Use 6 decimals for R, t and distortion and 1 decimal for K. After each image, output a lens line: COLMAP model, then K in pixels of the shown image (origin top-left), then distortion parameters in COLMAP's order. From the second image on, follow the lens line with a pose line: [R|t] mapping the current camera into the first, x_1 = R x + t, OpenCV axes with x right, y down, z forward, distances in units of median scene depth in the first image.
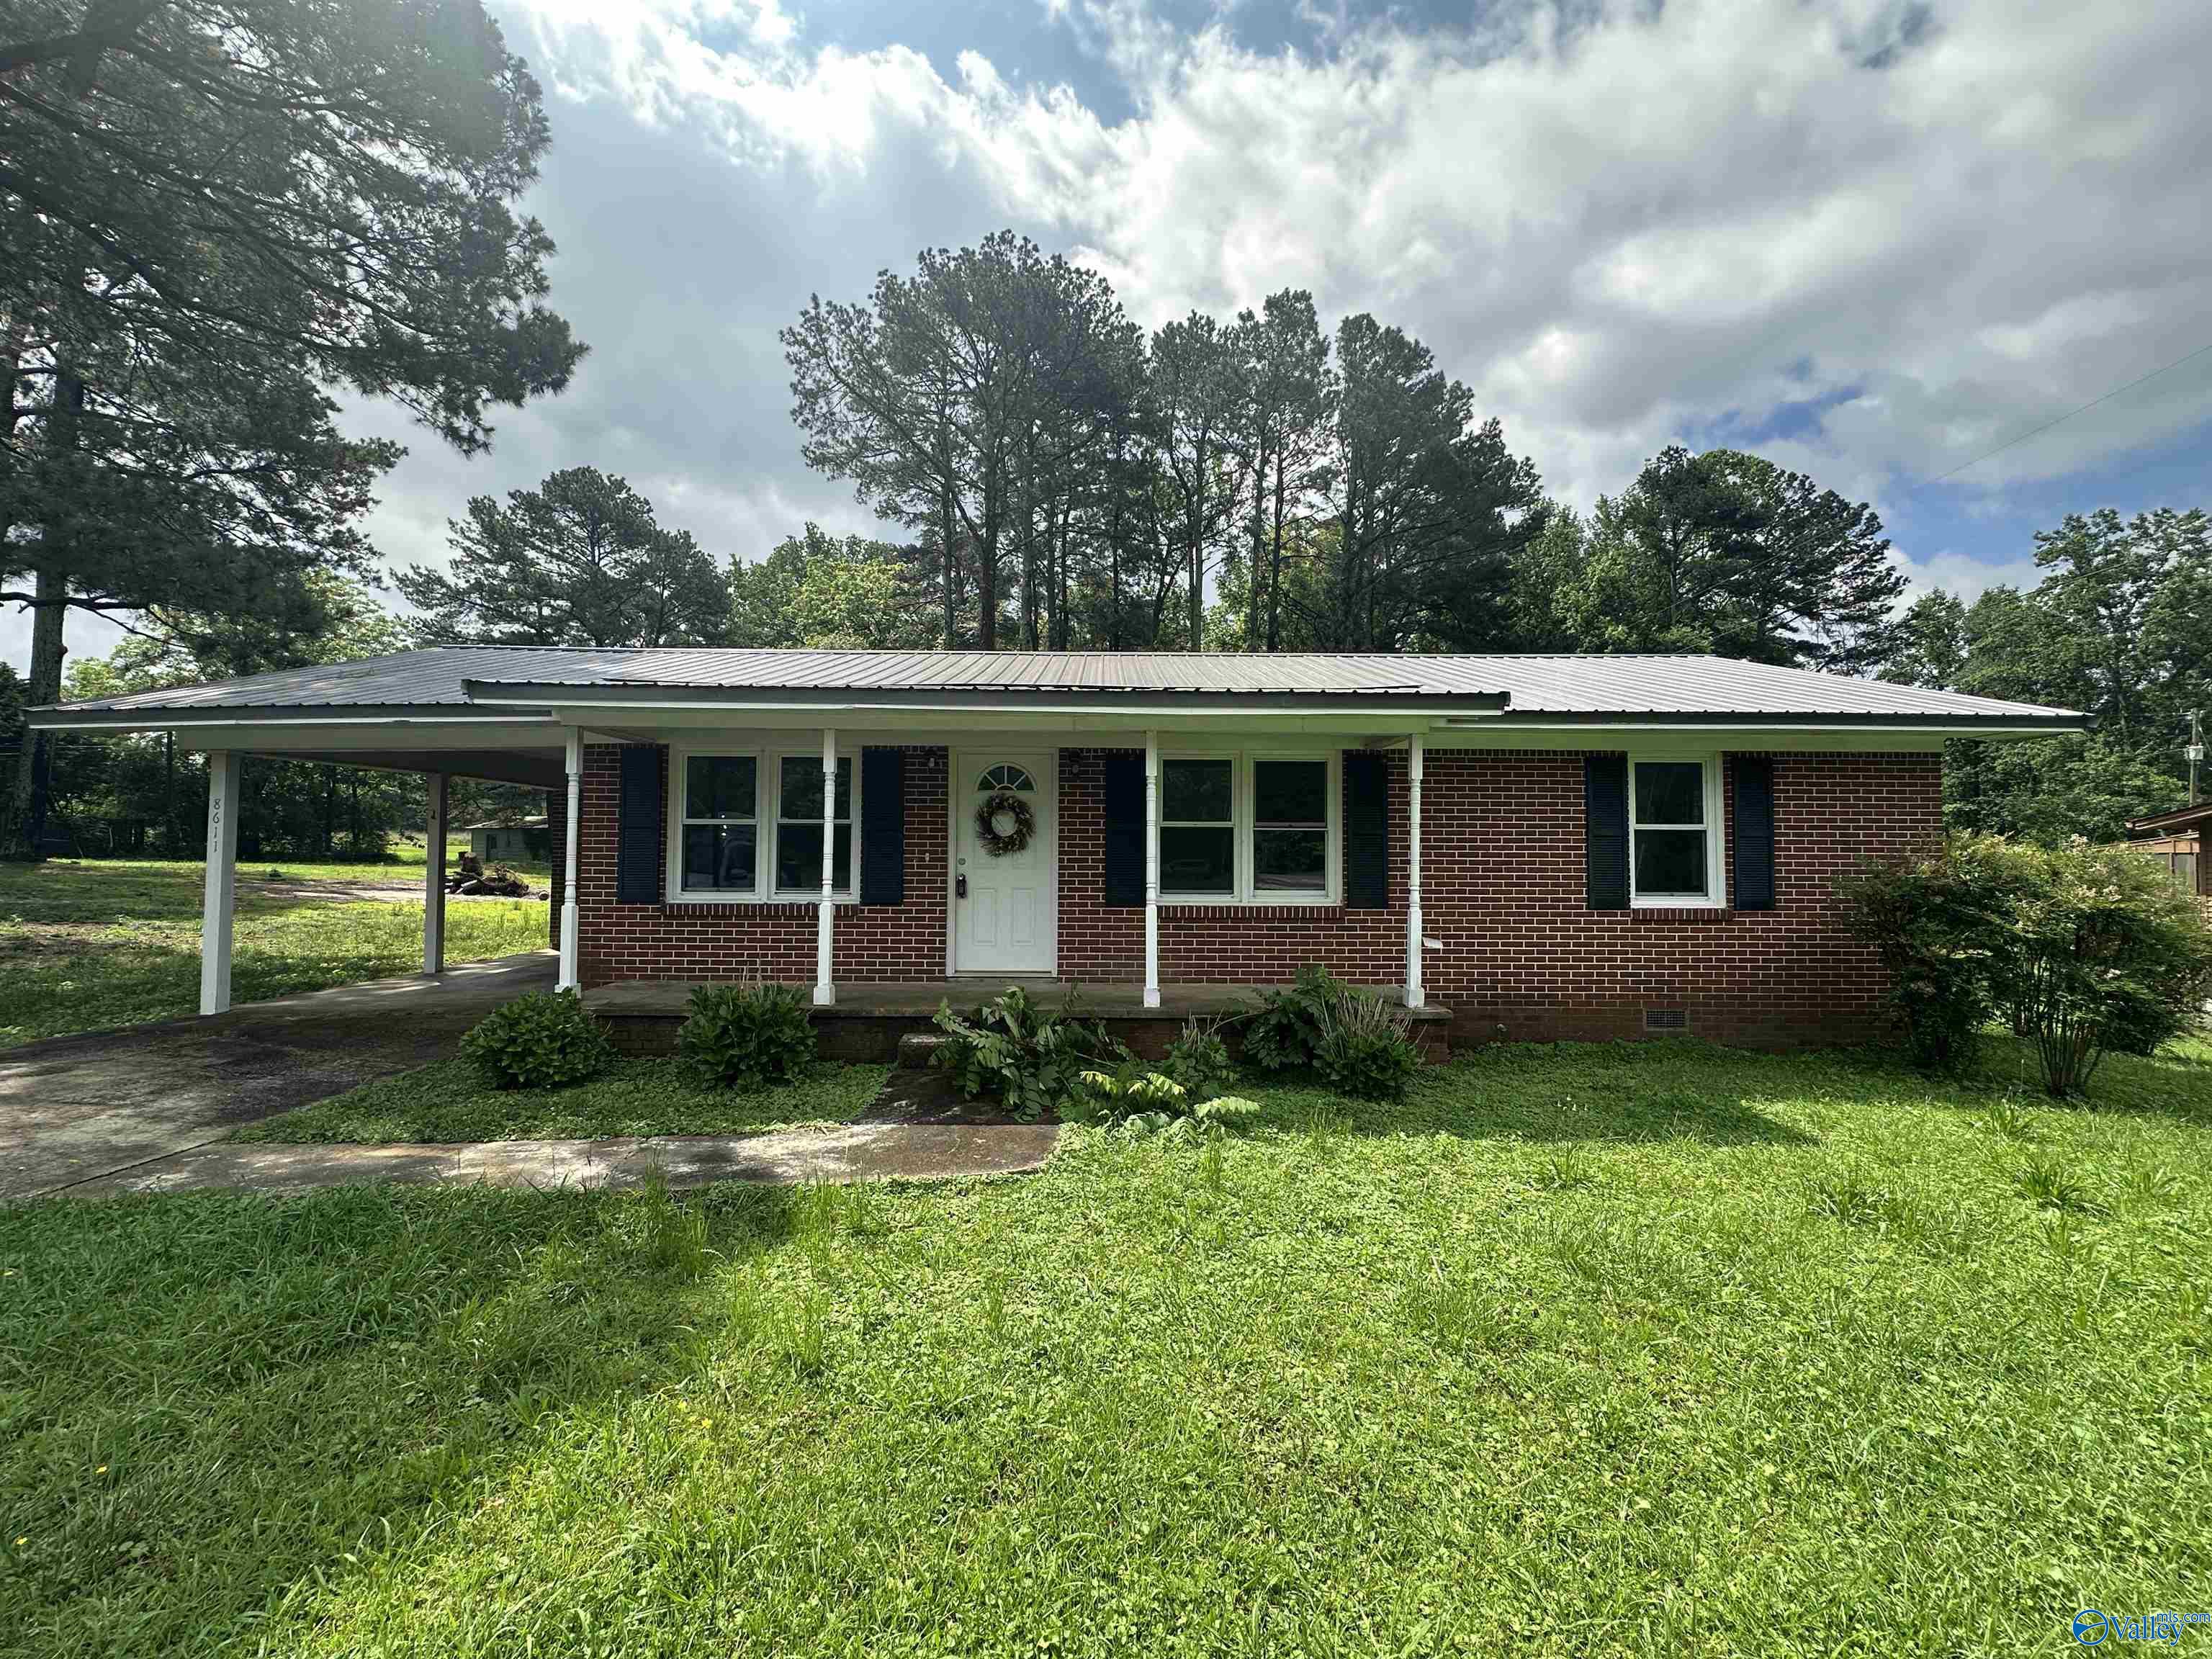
lens RADIAL K [[881.1, 0, 1111.2], [0, 881.1, 825.6], [0, 0, 1]] dist [-0.005572, 0.001162]
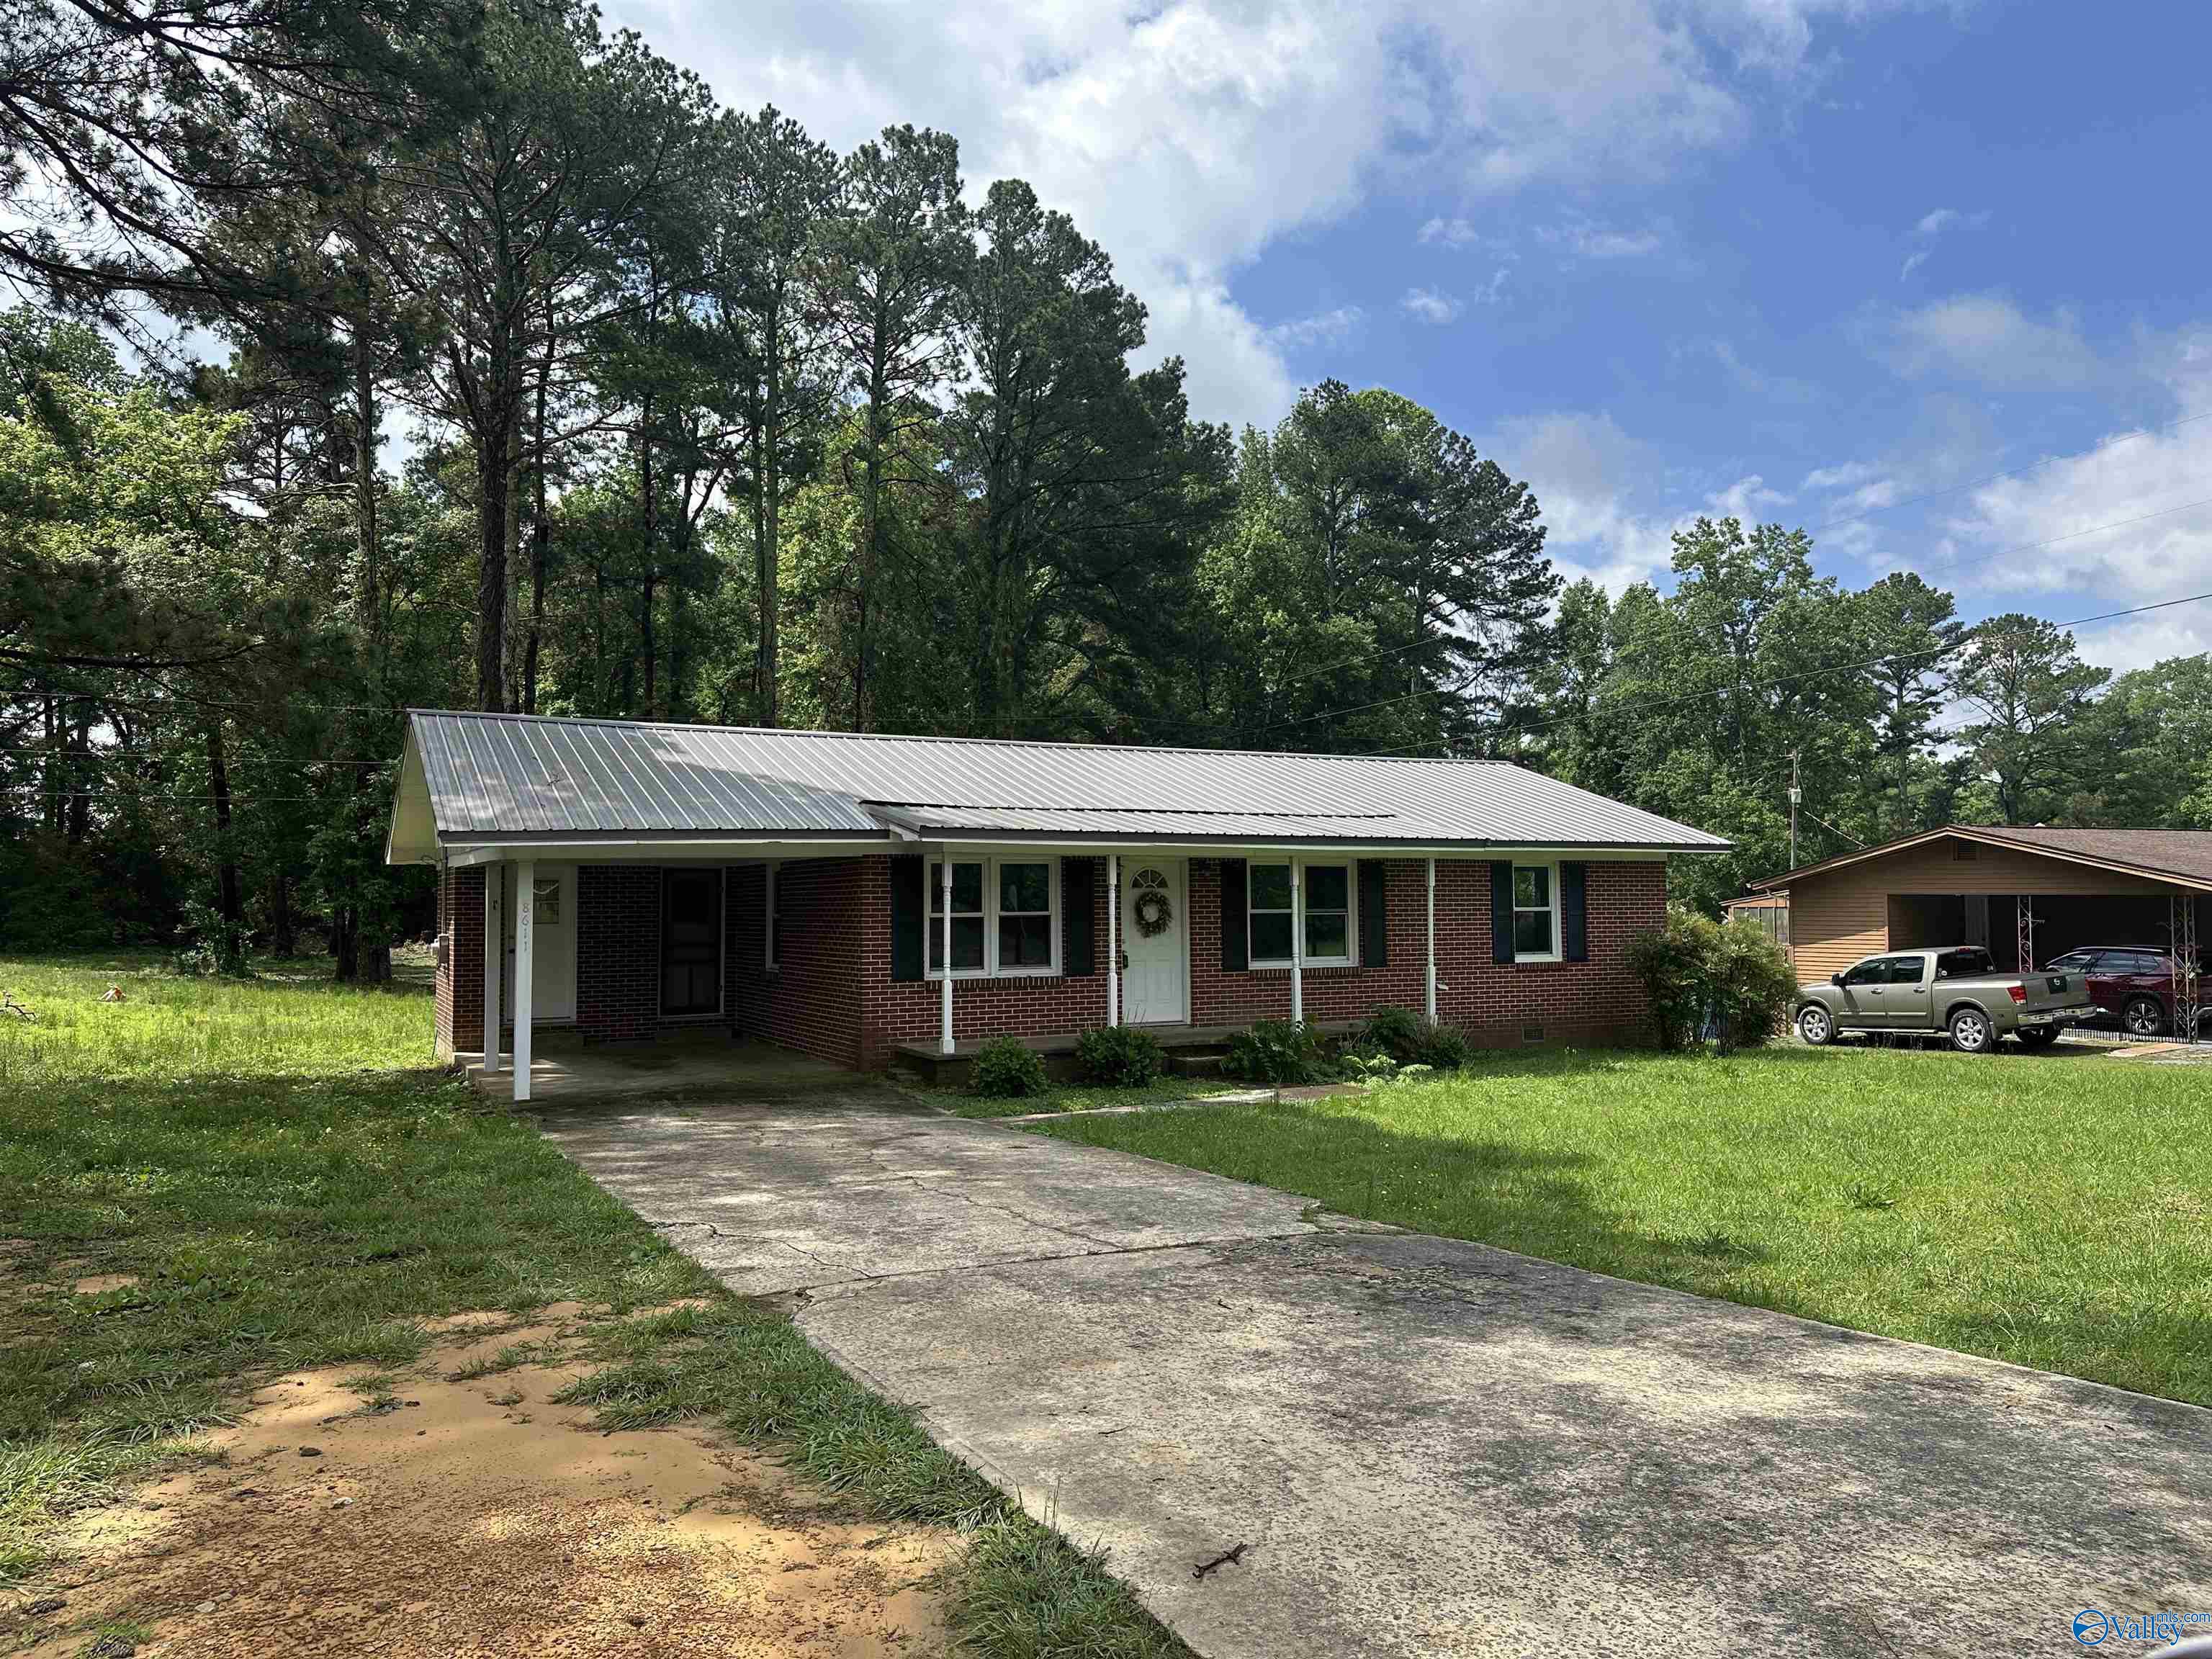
lens RADIAL K [[1541.5, 0, 1119.3], [0, 1541.5, 835.9], [0, 0, 1]] dist [0.061237, -0.032315]
pose [[0.888418, 0.009387, 0.458939, -0.174576], [-0.005862, 0.999941, -0.009105, -0.013683], [-0.458998, 0.005399, 0.888421, -0.149654]]
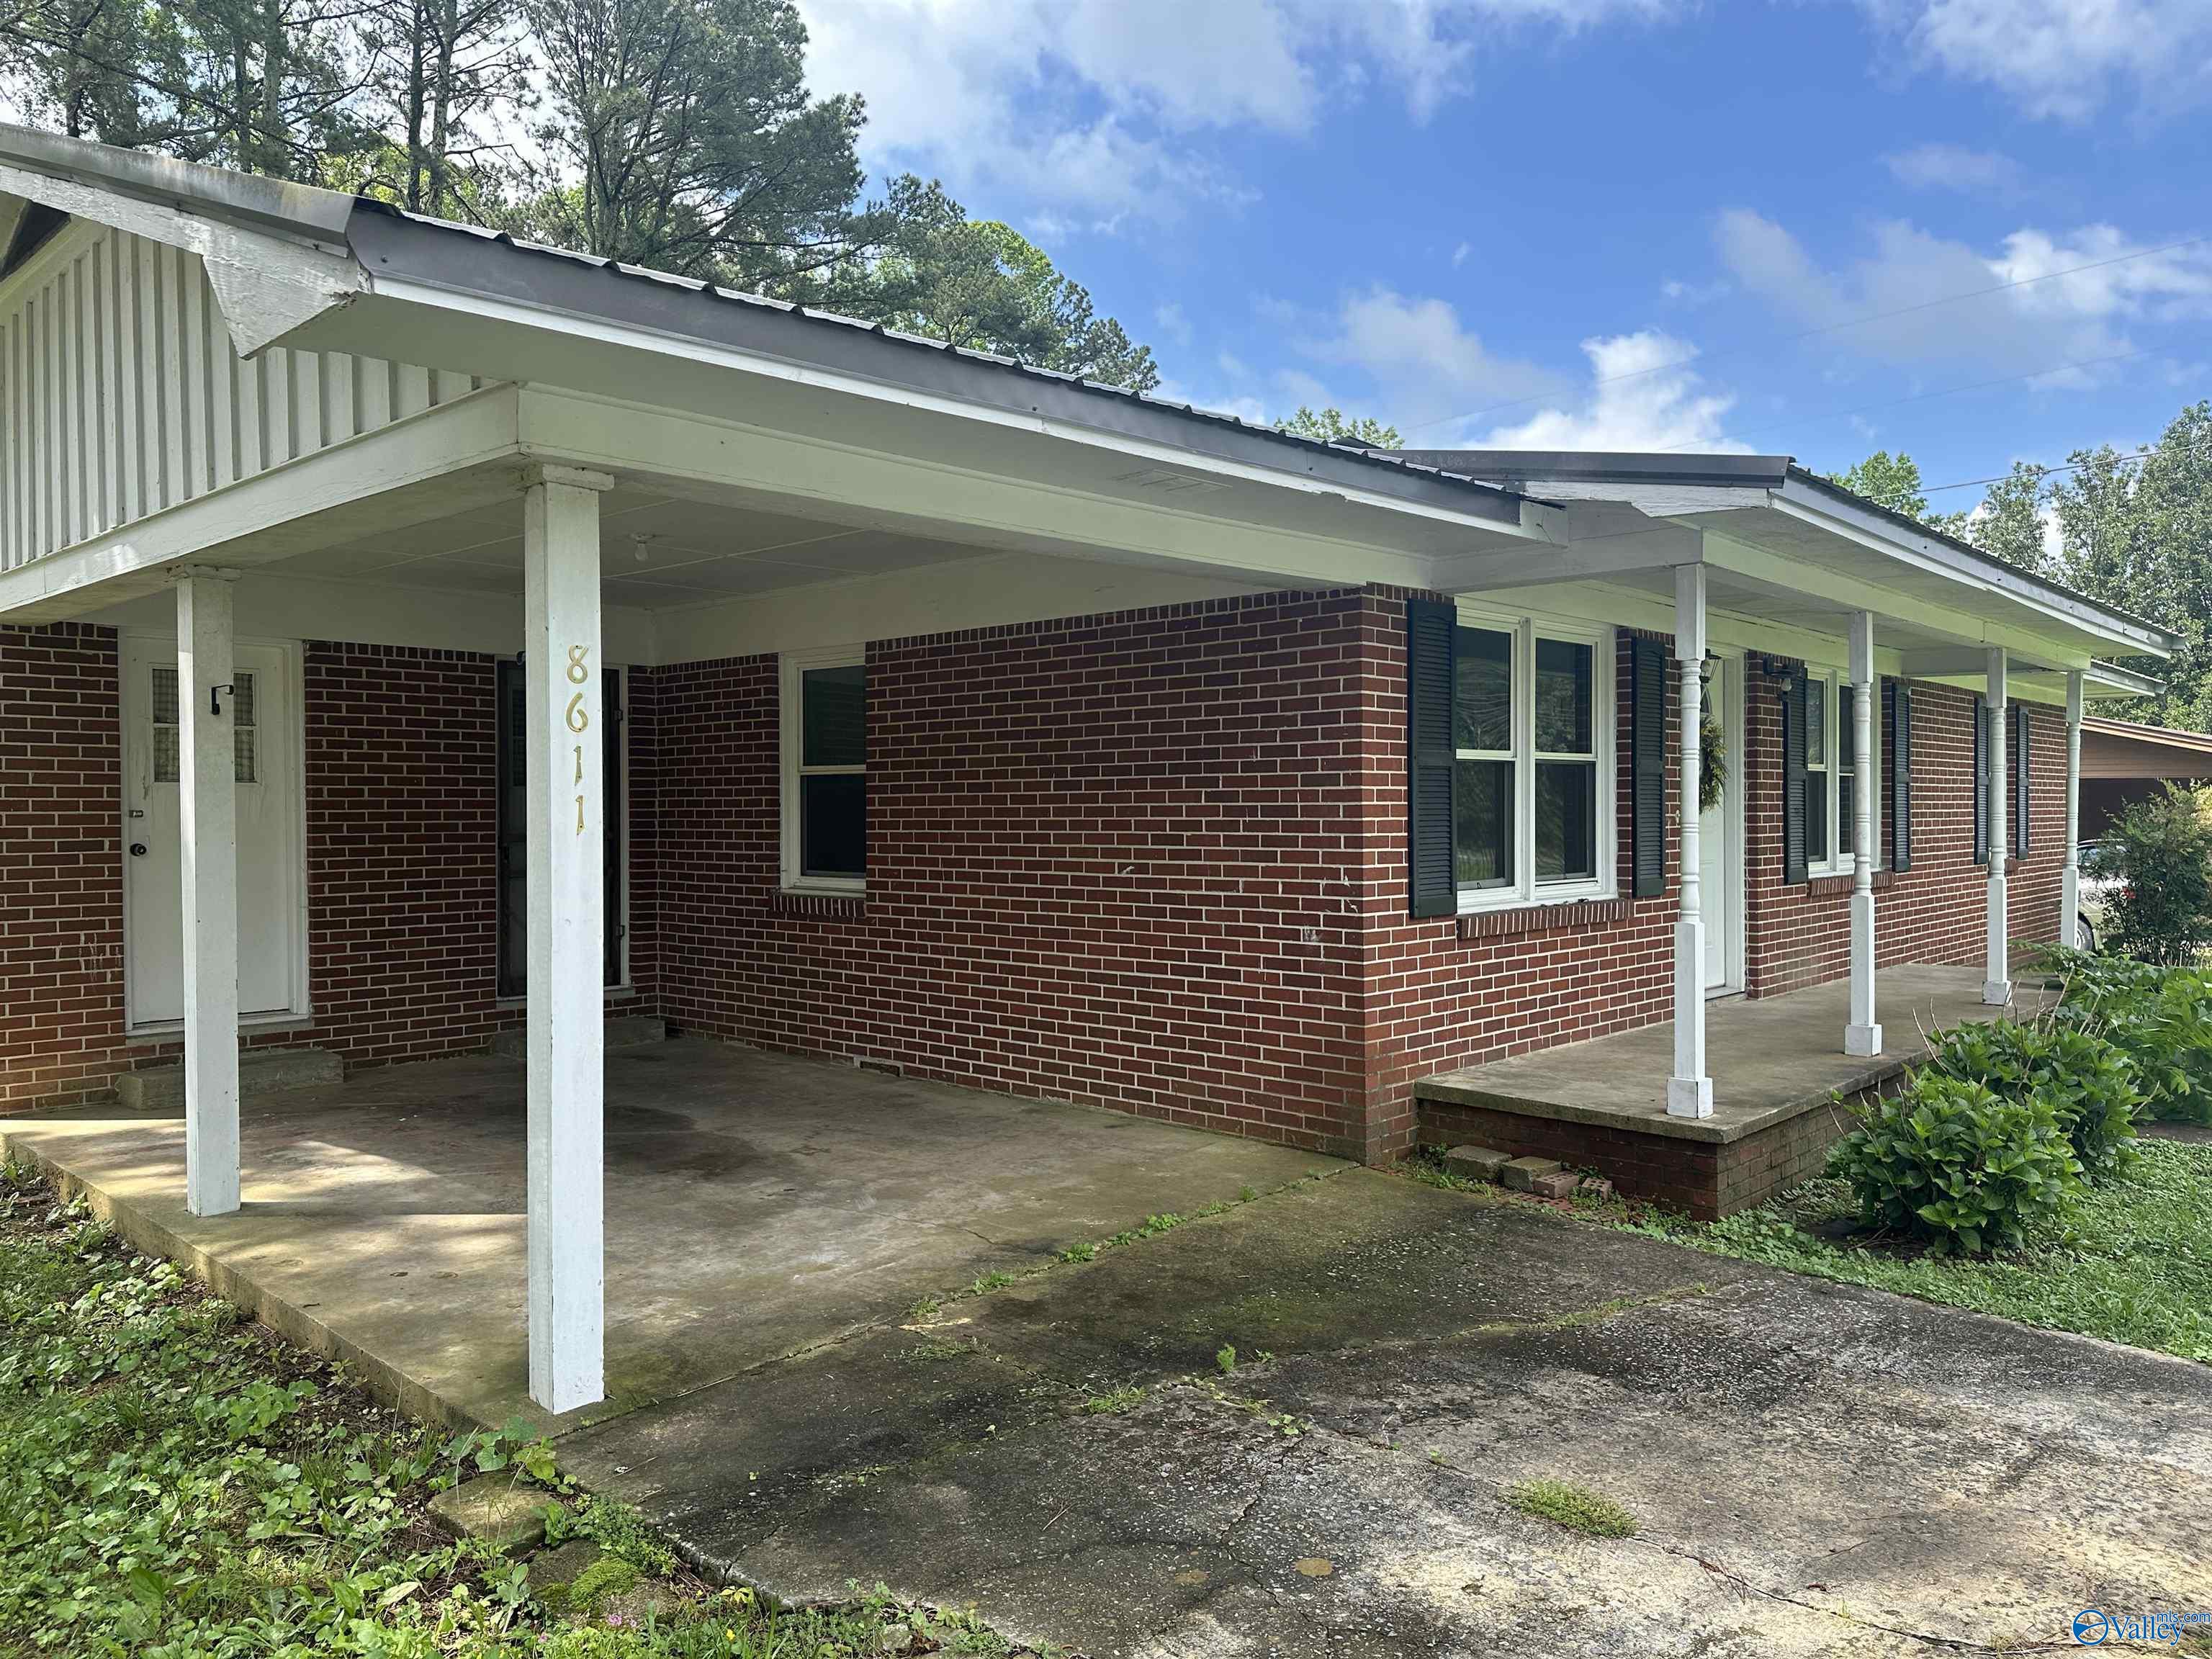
lens RADIAL K [[1541.5, 0, 1106.1], [0, 1541.5, 822.4], [0, 0, 1]] dist [0.061237, -0.032315]
pose [[0.686581, -0.015180, 0.726894, -0.176685], [-0.018604, 0.999088, 0.038437, 0.000662], [-0.726815, -0.039914, 0.685673, 0.073842]]
